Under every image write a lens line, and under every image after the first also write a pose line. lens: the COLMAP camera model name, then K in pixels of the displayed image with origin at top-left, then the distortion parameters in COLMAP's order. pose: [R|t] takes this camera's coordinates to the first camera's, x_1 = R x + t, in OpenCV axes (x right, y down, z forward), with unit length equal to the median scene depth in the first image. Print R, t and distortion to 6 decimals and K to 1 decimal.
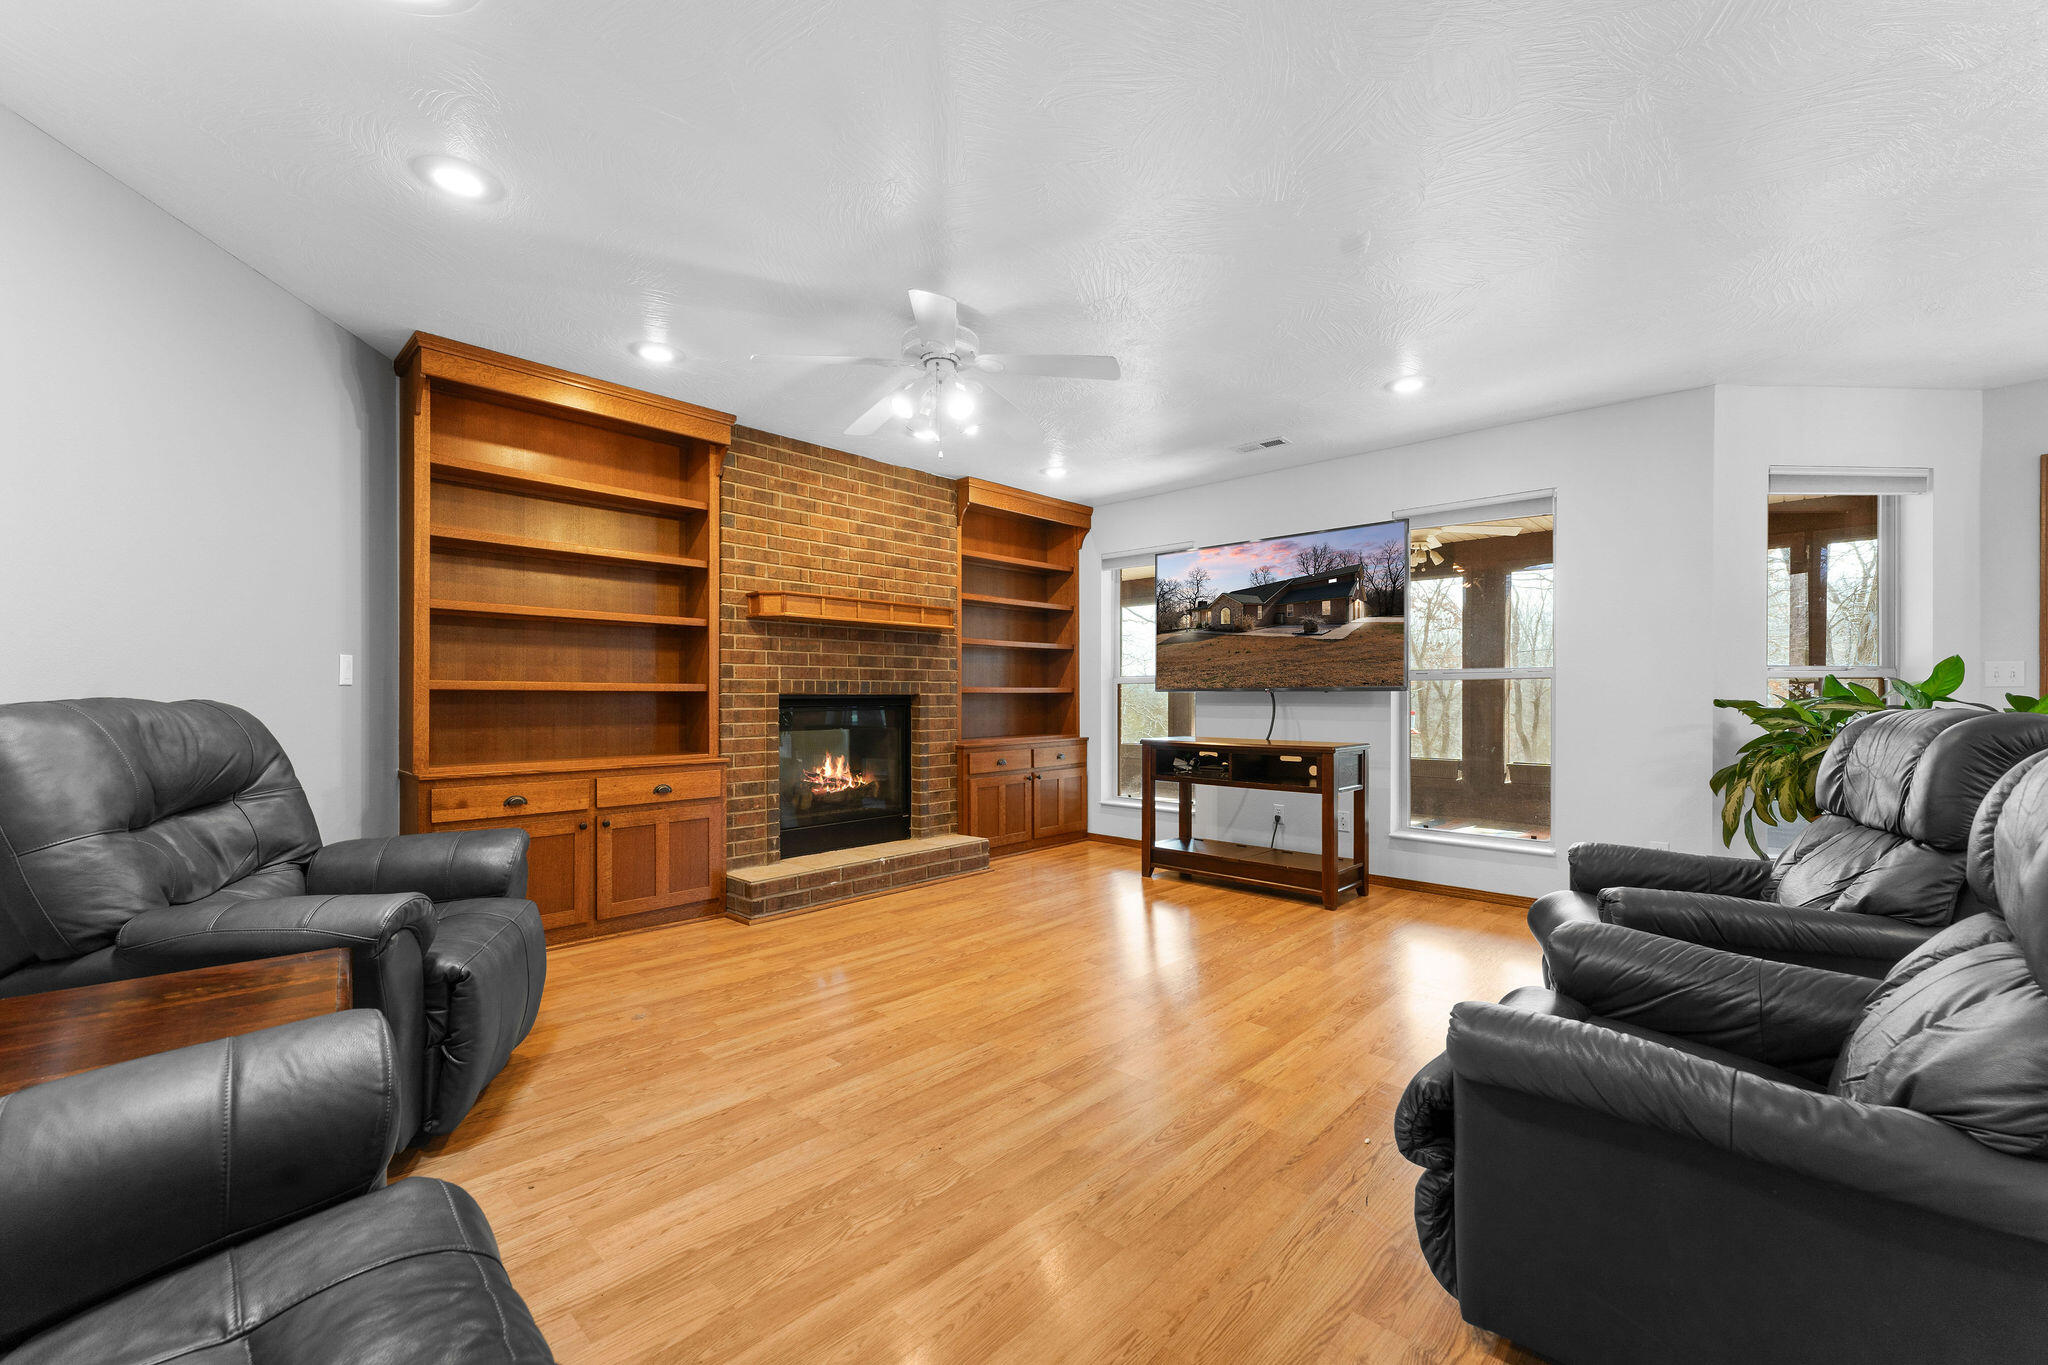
lens RADIAL K [[814.9, 0, 1024.0], [0, 814.9, 682.5], [0, 0, 1]] dist [0.001923, -0.000056]
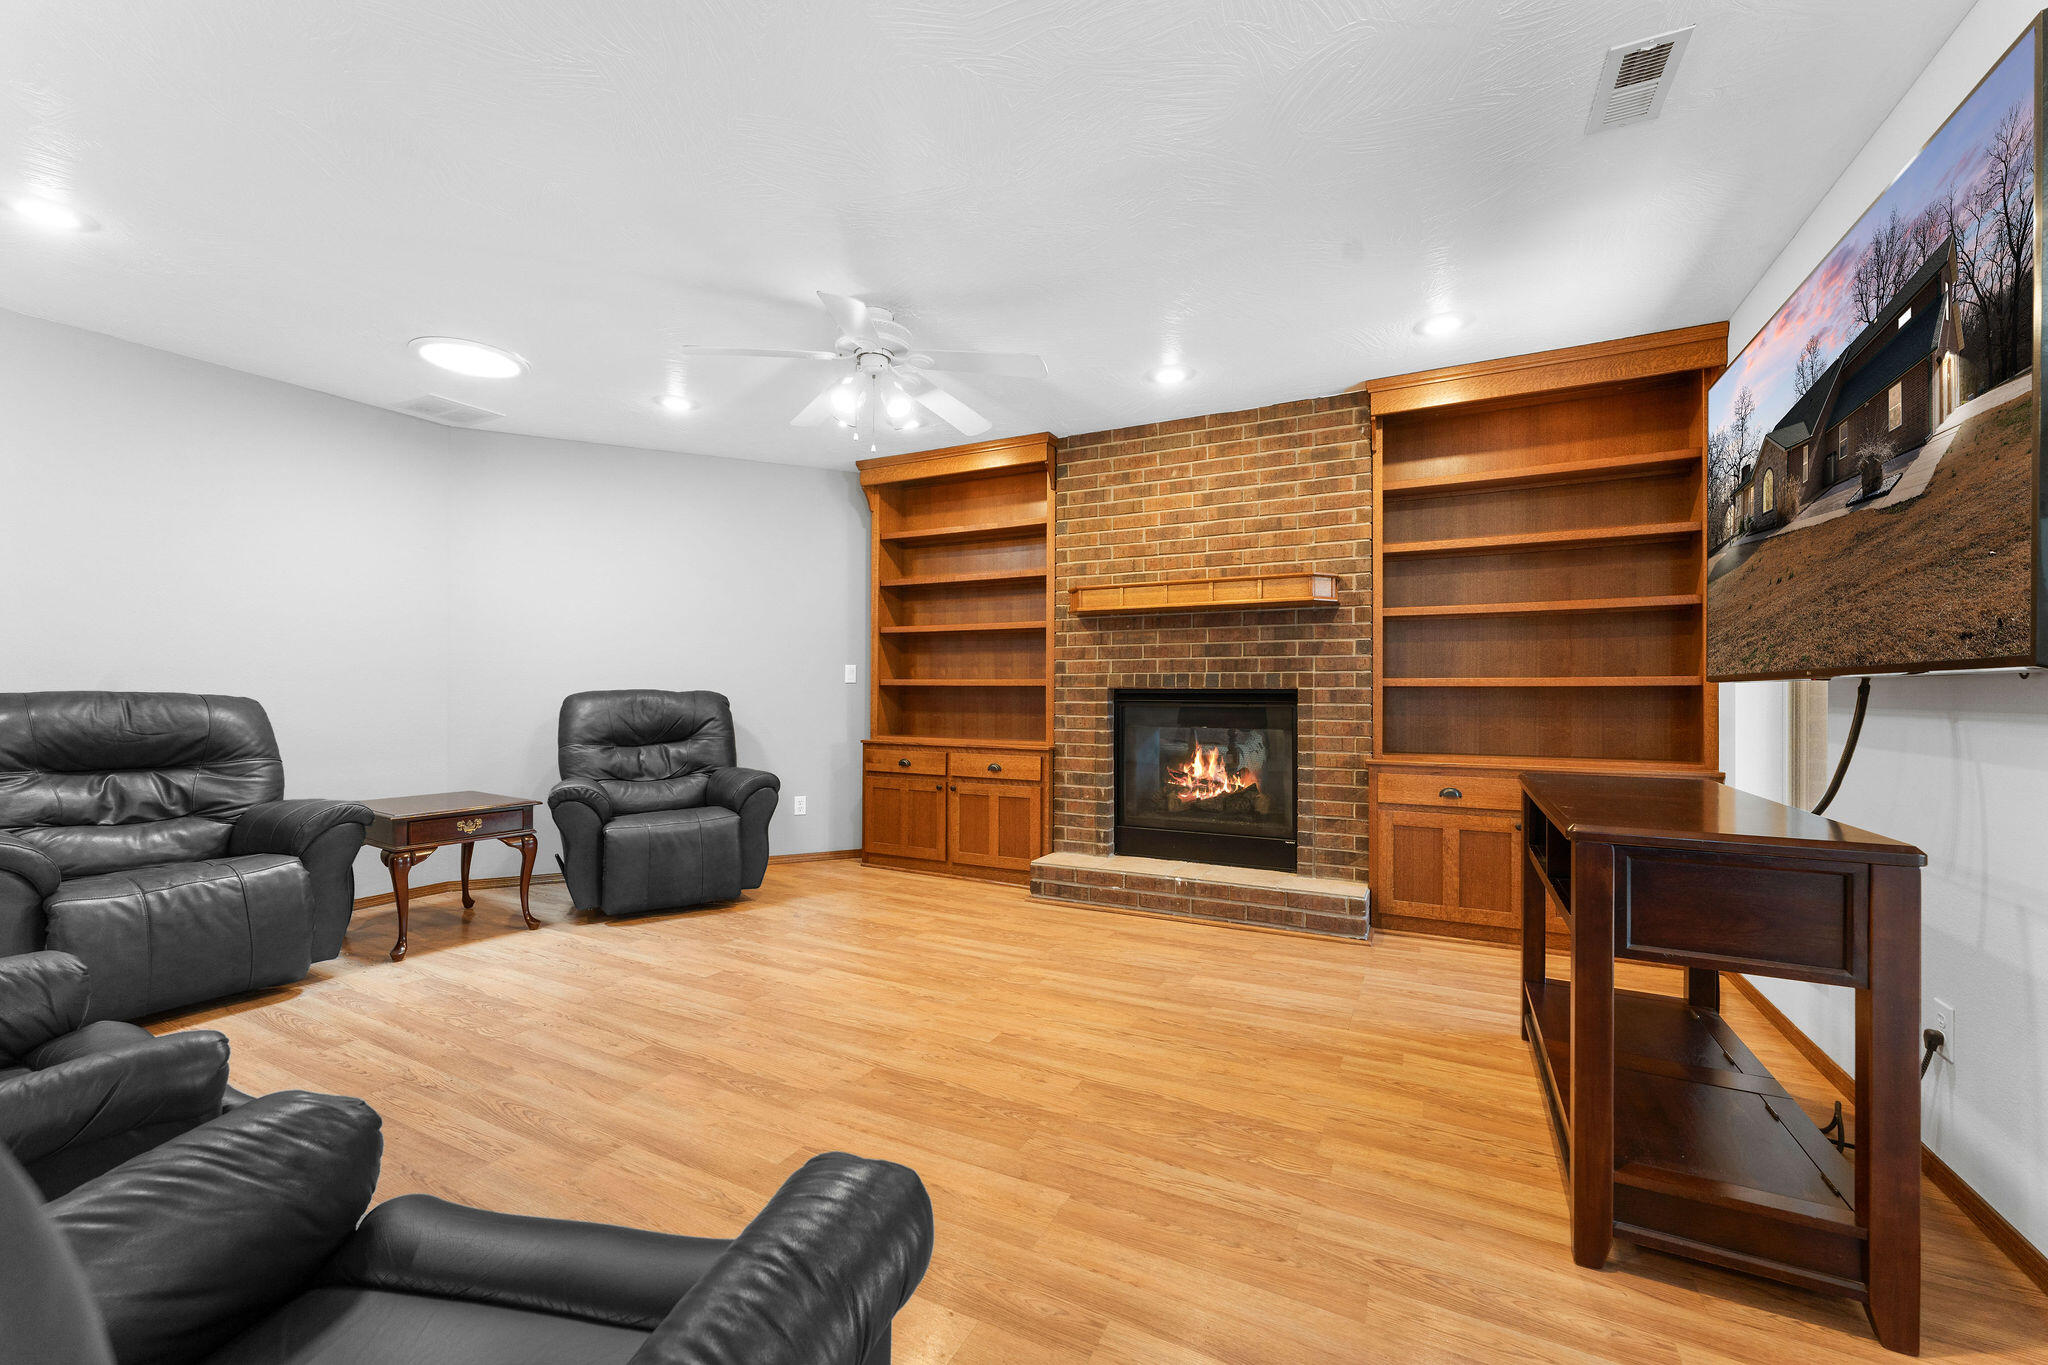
lens RADIAL K [[814.9, 0, 1024.0], [0, 814.9, 682.5], [0, 0, 1]] dist [0.001923, -0.000056]
pose [[0.285477, -0.009045, -0.958343, 0.643400], [0.012145, 0.999909, -0.005820, 0.011843], [0.958309, -0.009978, 0.285561, 0.628233]]
